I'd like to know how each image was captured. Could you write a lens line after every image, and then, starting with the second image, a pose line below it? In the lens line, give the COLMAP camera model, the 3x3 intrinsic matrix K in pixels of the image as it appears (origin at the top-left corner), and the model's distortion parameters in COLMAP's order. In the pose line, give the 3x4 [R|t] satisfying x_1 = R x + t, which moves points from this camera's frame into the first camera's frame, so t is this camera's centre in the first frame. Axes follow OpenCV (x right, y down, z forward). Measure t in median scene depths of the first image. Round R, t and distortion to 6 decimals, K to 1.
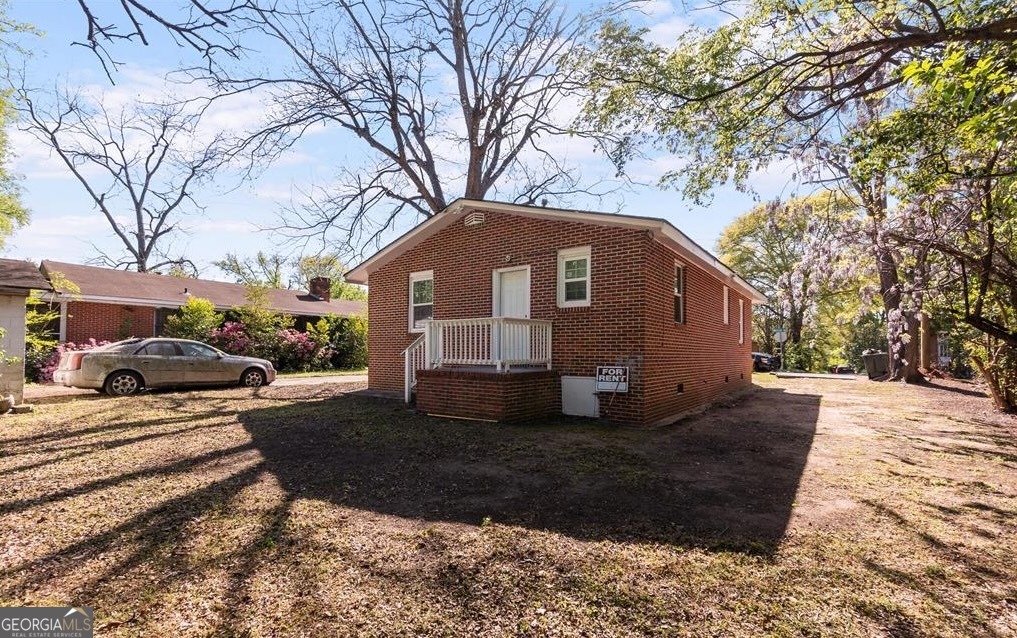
lens RADIAL K [[449.5, 0, 505.0], [0, 449.5, 336.1], [0, 0, 1]] dist [0.000163, 0.000493]
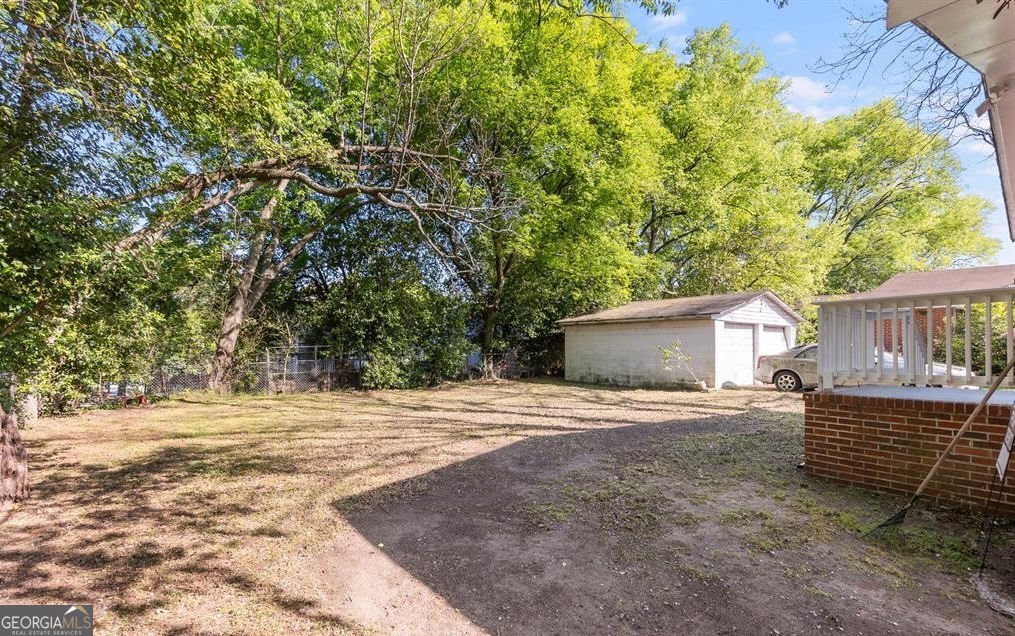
lens RADIAL K [[448.6, 0, 504.0], [0, 448.6, 335.1], [0, 0, 1]] dist [0.000163, 0.000493]
pose [[-0.239796, -0.036983, -0.970119, 0.638451], [0.028009, 0.998595, -0.044992, 0.015045], [0.970419, -0.037961, -0.238423, 0.649382]]
